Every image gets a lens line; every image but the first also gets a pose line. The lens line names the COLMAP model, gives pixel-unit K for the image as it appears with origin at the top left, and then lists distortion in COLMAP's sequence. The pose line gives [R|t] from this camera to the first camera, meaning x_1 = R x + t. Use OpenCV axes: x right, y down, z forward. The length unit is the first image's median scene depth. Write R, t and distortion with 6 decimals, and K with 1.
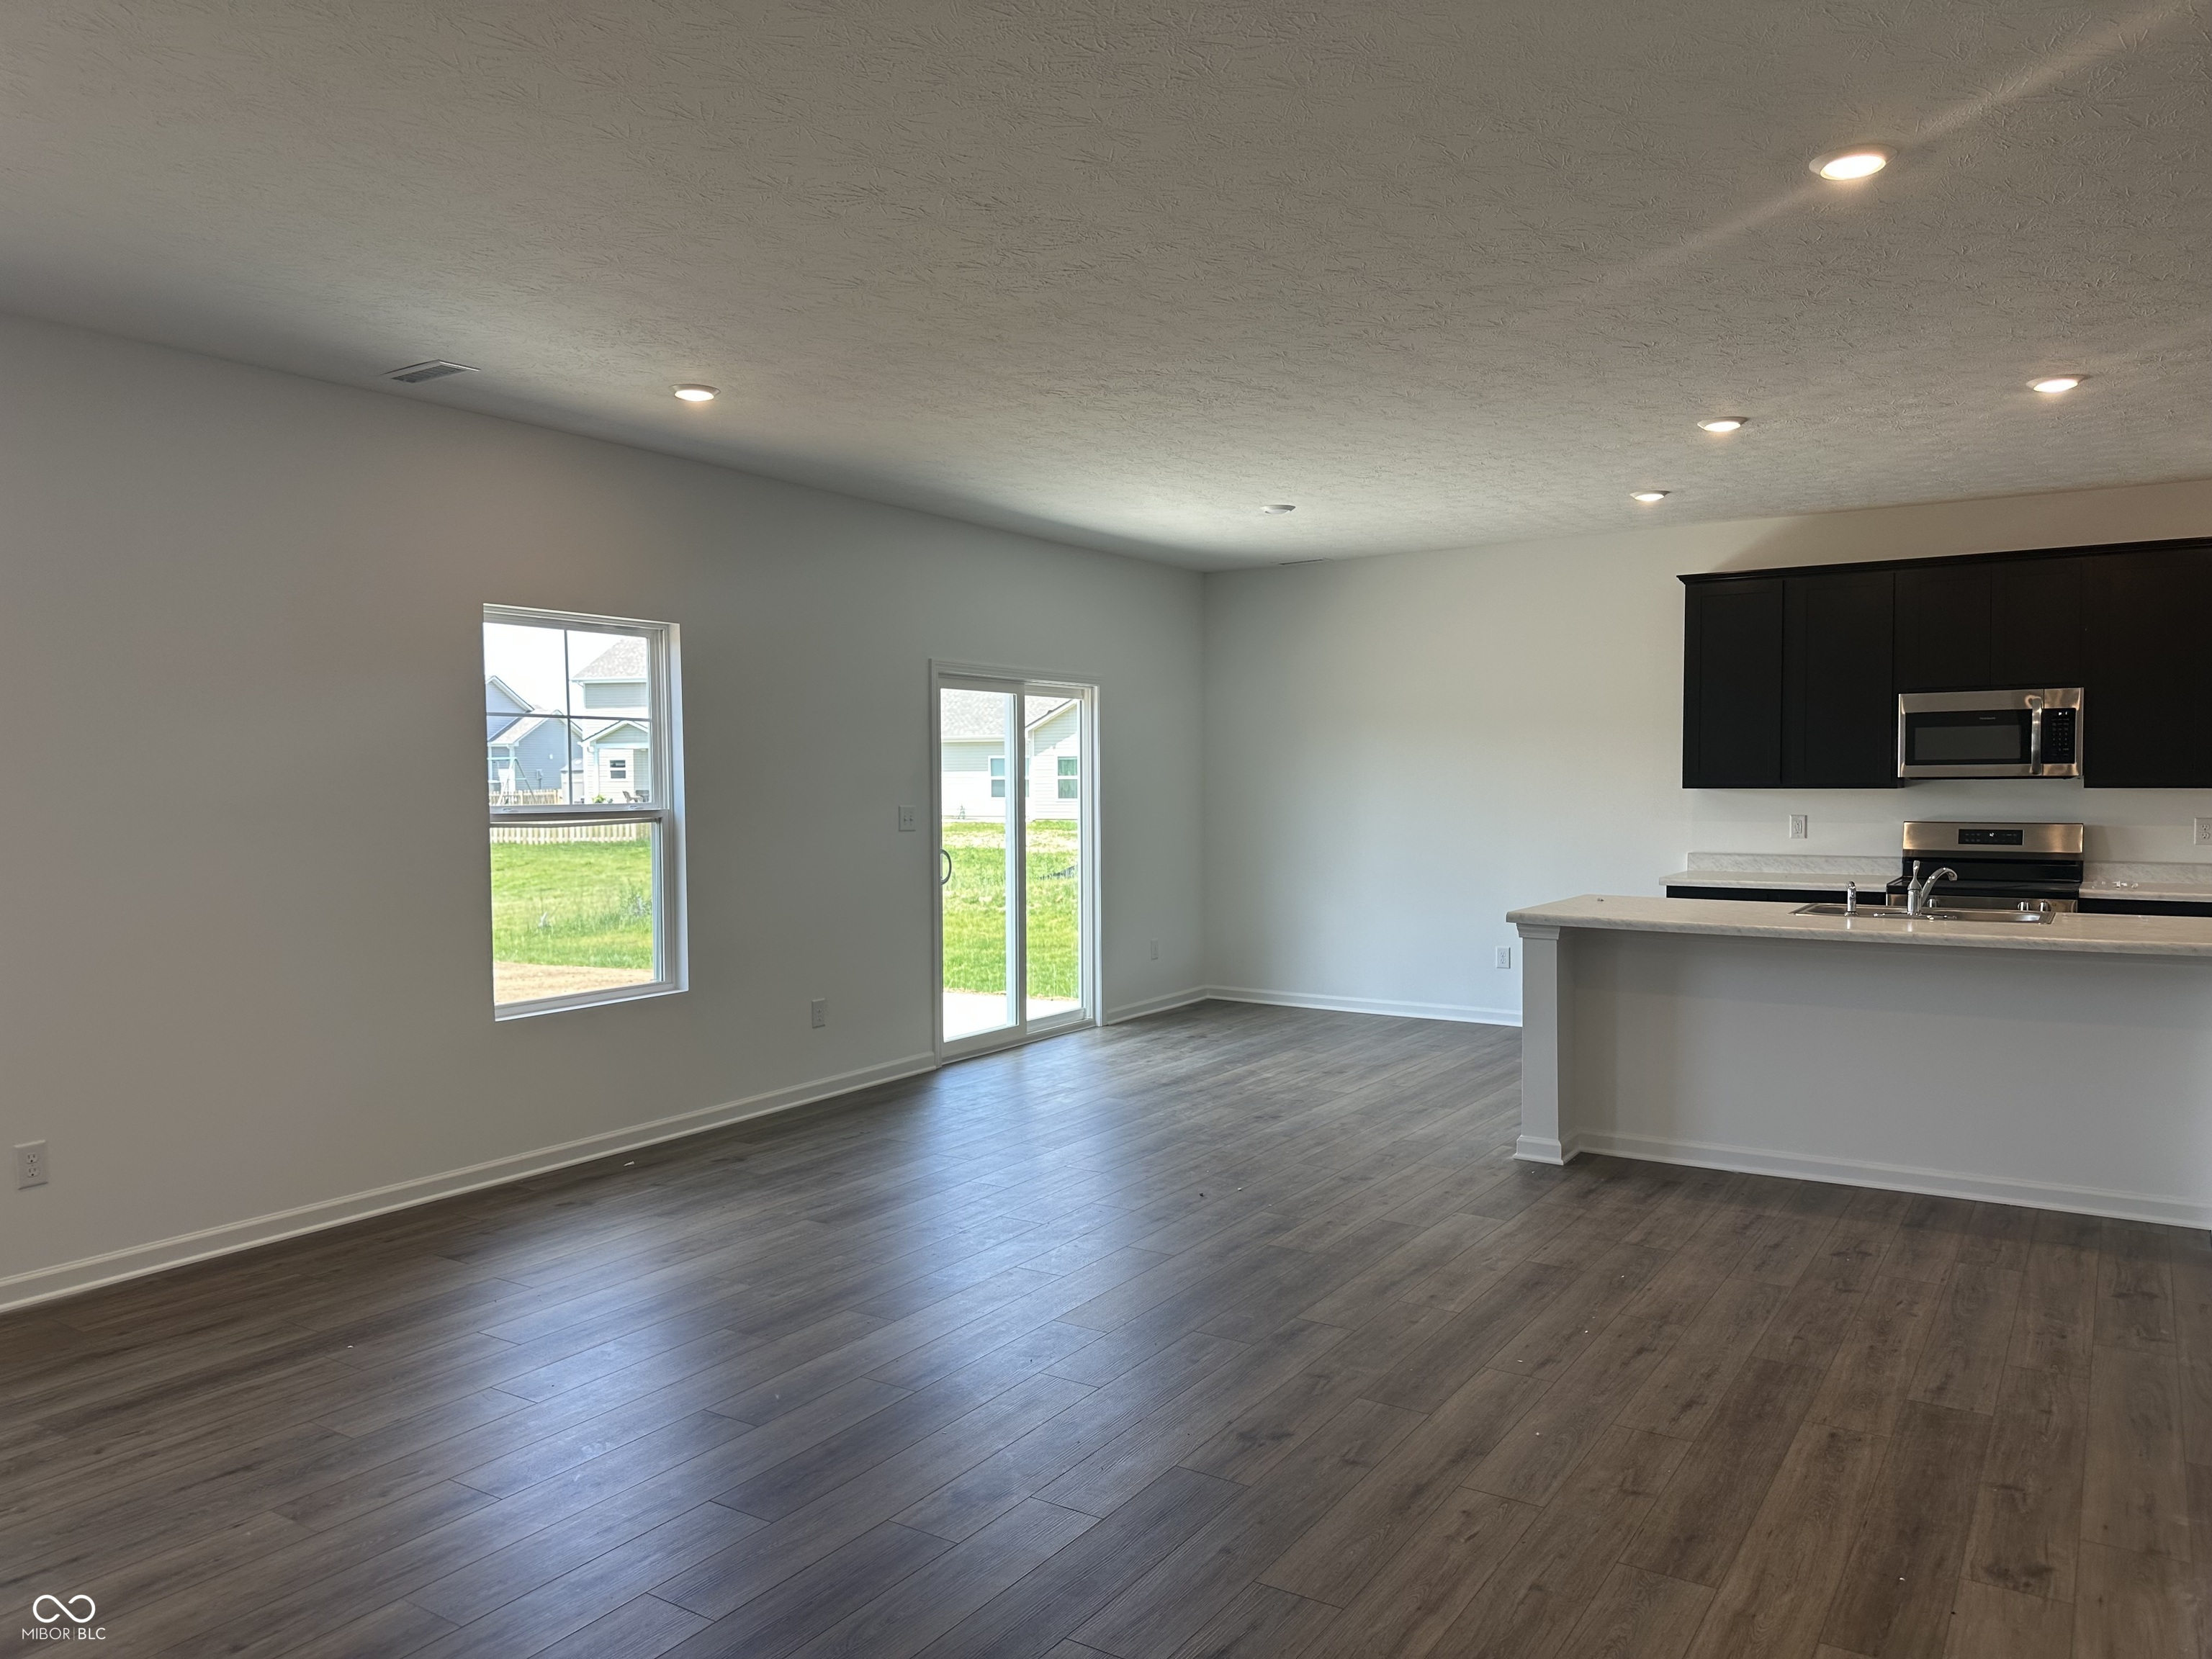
lens RADIAL K [[1577.0, 0, 1123.3], [0, 1577.0, 844.3], [0, 0, 1]] dist [0.122560, -0.019994]
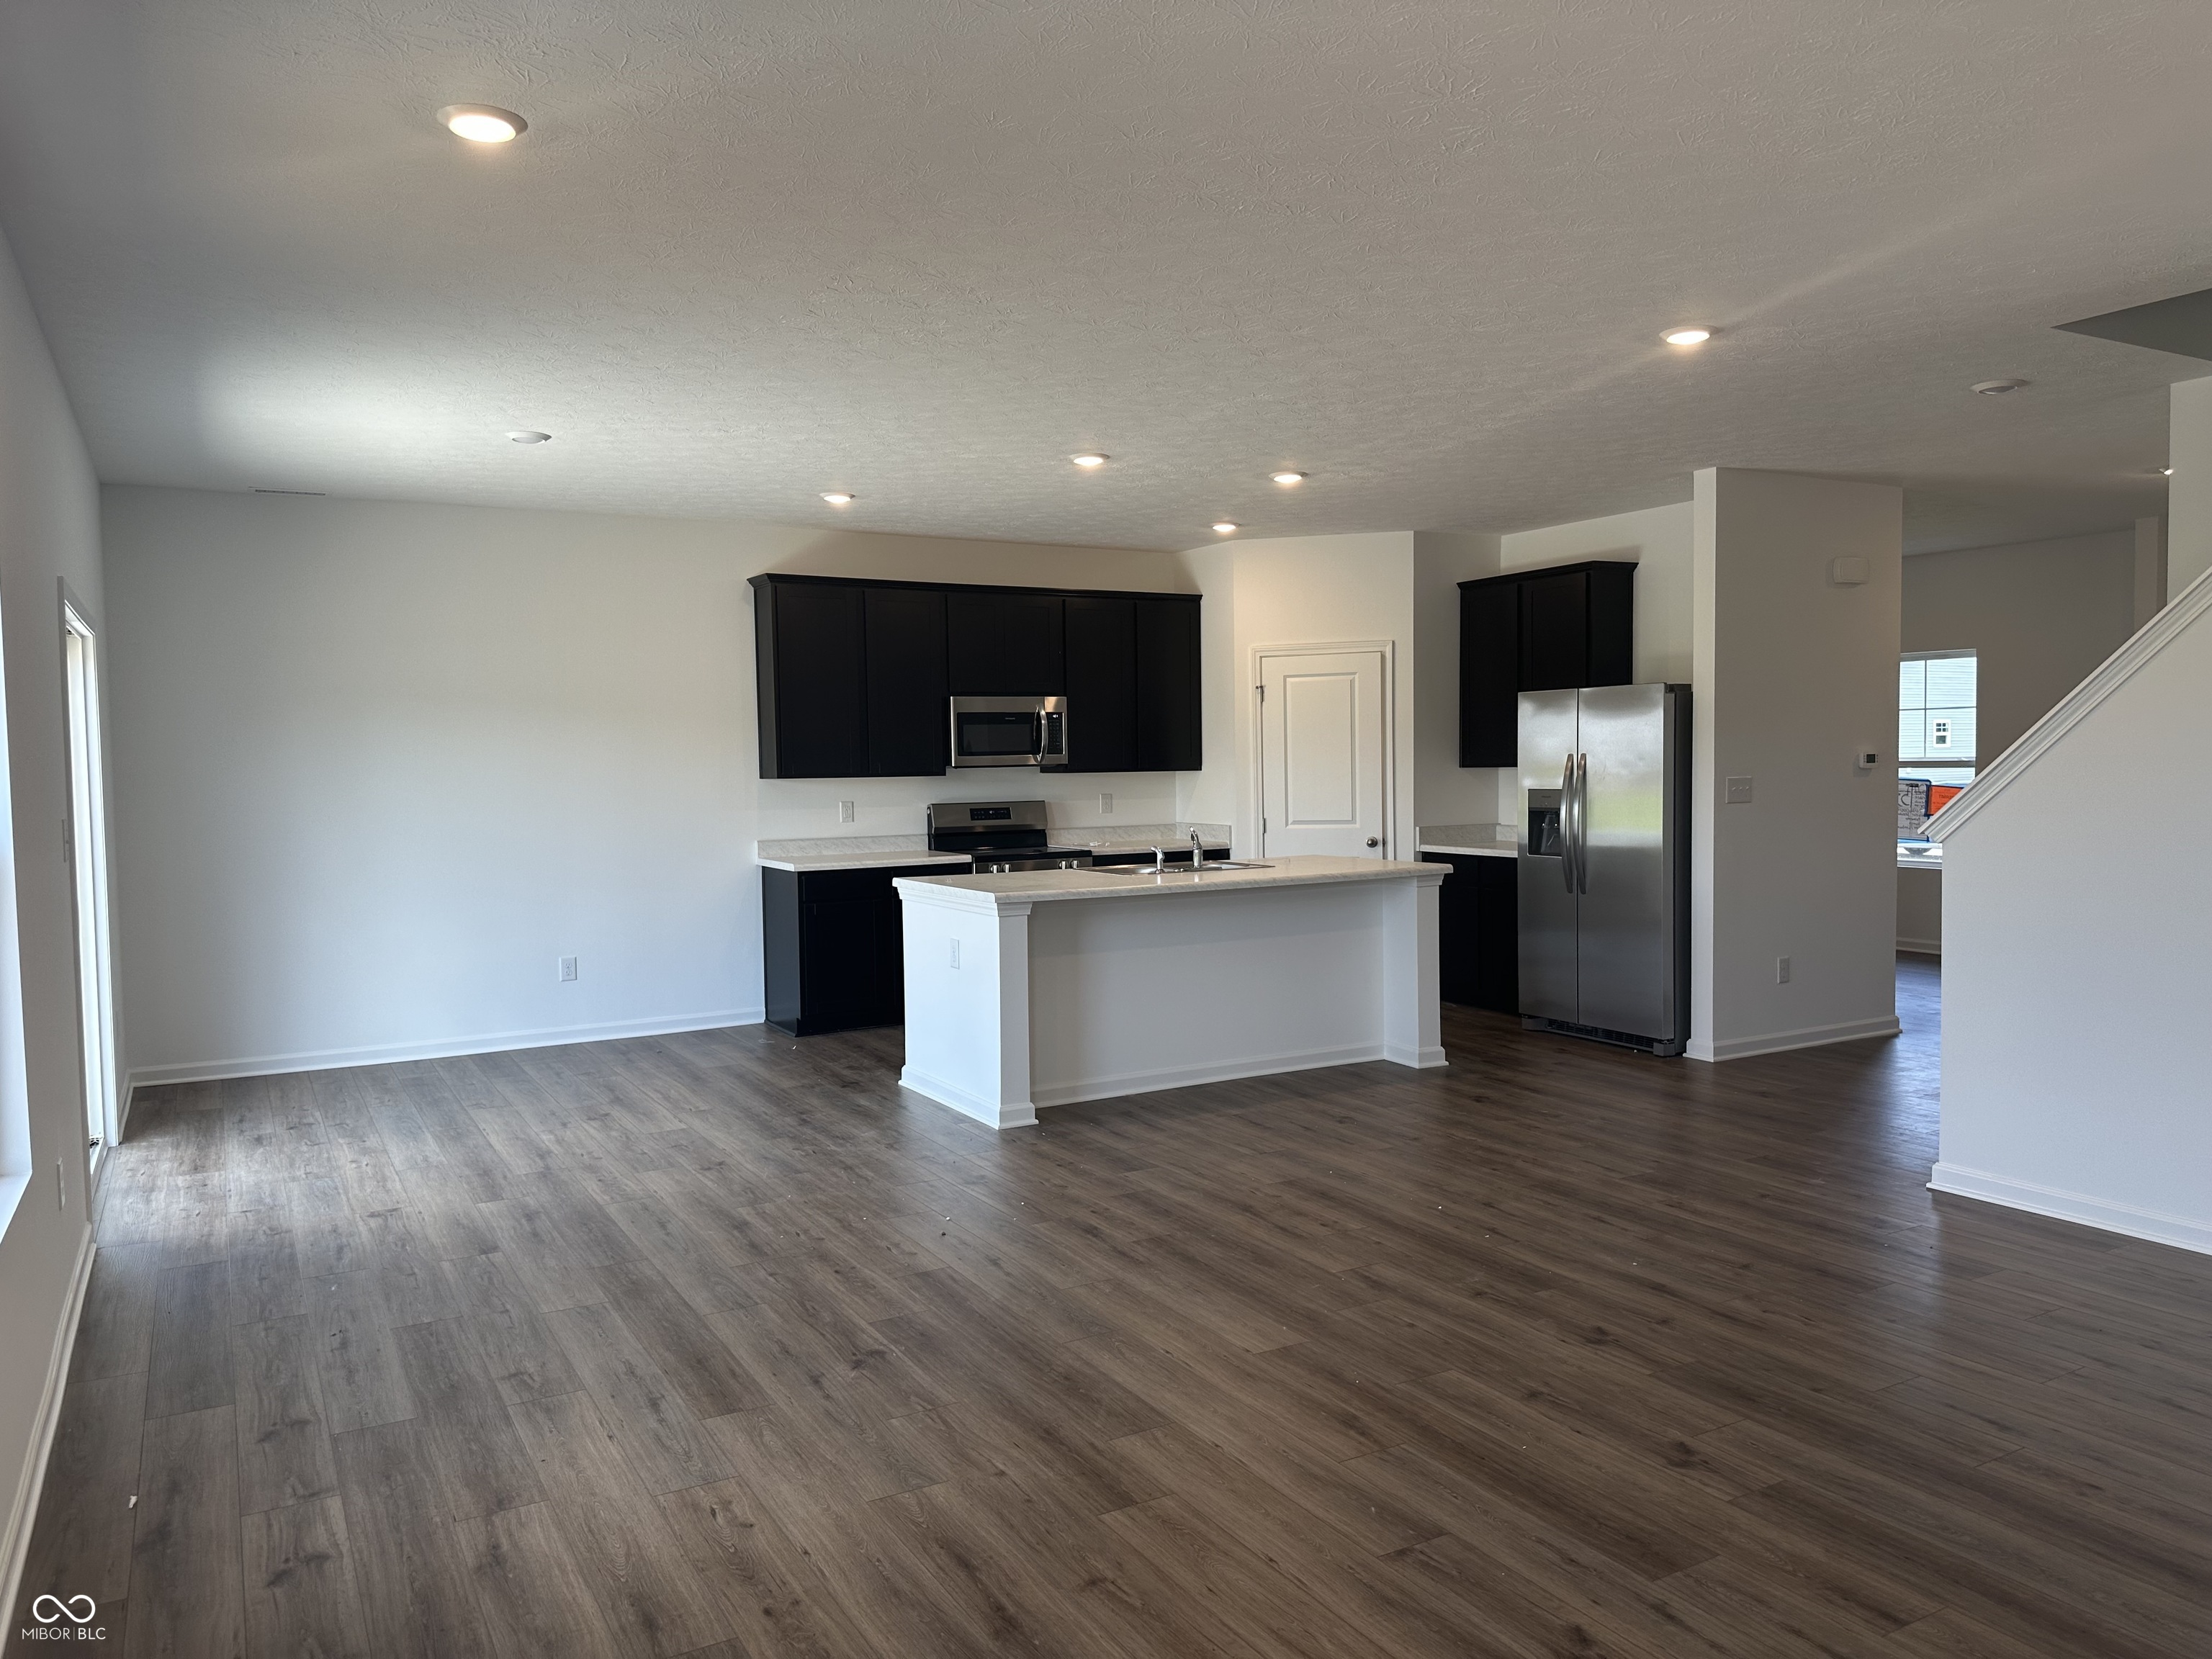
lens RADIAL K [[1577.0, 0, 1120.0], [0, 1577.0, 817.7], [0, 0, 1]] dist [0.122560, -0.019994]
pose [[0.468444, -0.034296, 0.882827, -0.635092], [0.051126, 0.998624, 0.011666, -0.013946], [-0.882013, 0.039671, 0.469553, 0.455189]]
